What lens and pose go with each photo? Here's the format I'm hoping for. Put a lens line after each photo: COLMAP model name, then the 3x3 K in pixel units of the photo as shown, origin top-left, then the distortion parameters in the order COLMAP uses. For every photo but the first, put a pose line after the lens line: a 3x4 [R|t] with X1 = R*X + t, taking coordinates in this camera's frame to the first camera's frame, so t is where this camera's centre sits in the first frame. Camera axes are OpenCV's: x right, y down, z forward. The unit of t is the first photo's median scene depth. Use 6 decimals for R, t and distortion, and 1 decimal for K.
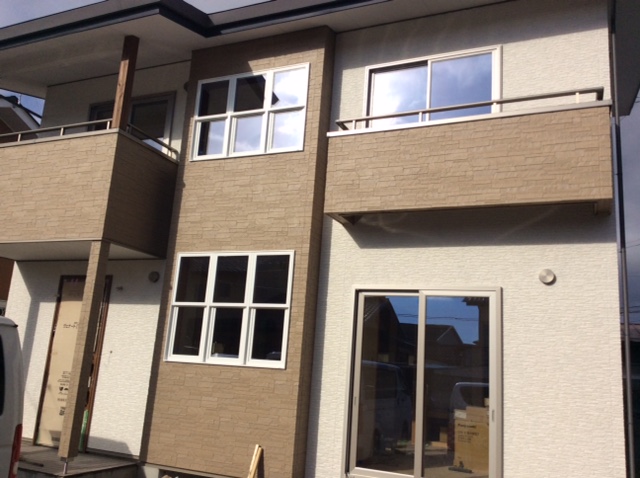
lens RADIAL K [[576.8, 0, 320.0], [0, 576.8, 239.0], [0, 0, 1]] dist [0.151367, -0.267645]
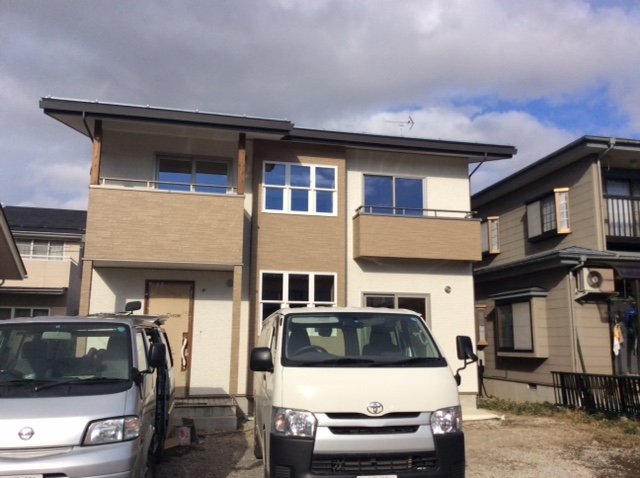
lens RADIAL K [[587.8, 0, 332.9], [0, 587.8, 237.2], [0, 0, 1]] dist [0.129852, -0.281802]
pose [[0.790497, 0.042749, 0.610972, -1.145730], [-0.086289, 0.995385, 0.041998, -0.162781], [-0.606357, -0.085920, 0.790537, -0.448399]]
